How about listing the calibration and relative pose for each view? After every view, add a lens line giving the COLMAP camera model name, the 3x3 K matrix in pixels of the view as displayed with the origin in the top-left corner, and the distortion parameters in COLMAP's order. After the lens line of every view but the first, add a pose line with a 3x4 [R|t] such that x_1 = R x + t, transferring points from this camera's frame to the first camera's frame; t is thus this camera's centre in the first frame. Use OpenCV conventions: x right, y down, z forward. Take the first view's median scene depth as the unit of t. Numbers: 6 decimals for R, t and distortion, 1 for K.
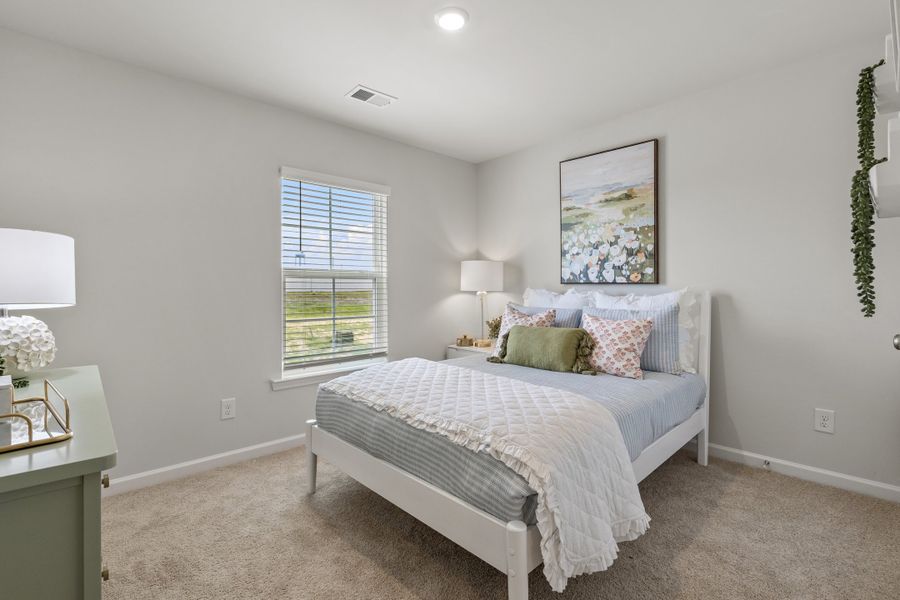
lens RADIAL K [[415.2, 0, 449.6], [0, 415.2, 296.8], [0, 0, 1]] dist [-0.014770, 0.000388]
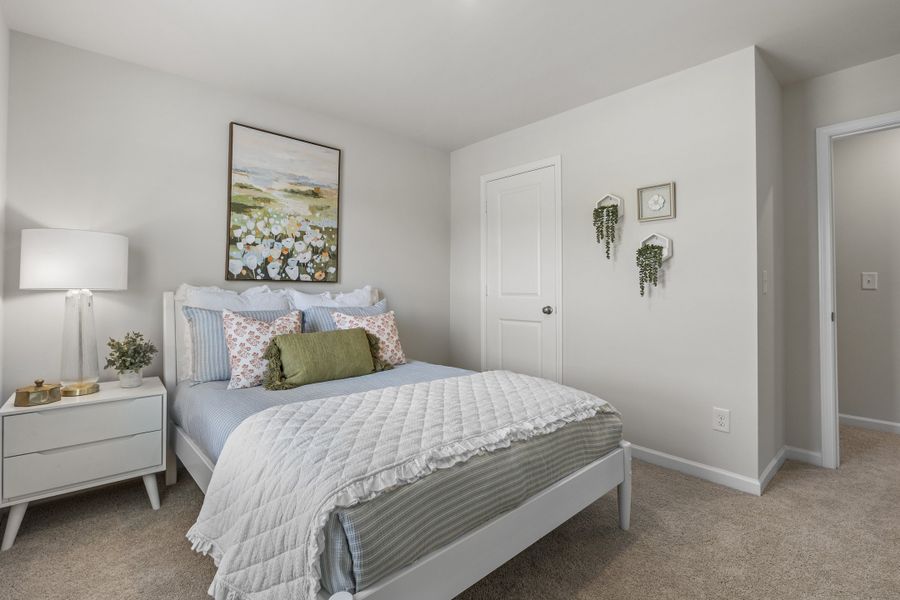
lens RADIAL K [[415.2, 0, 449.4], [0, 415.2, 292.6], [0, 0, 1]] dist [-0.014770, 0.000388]
pose [[0.019896, -0.006790, 0.999779, -0.541576], [0.016968, 0.999835, 0.006453, -0.006595], [-0.999658, 0.016836, 0.020008, 0.638308]]
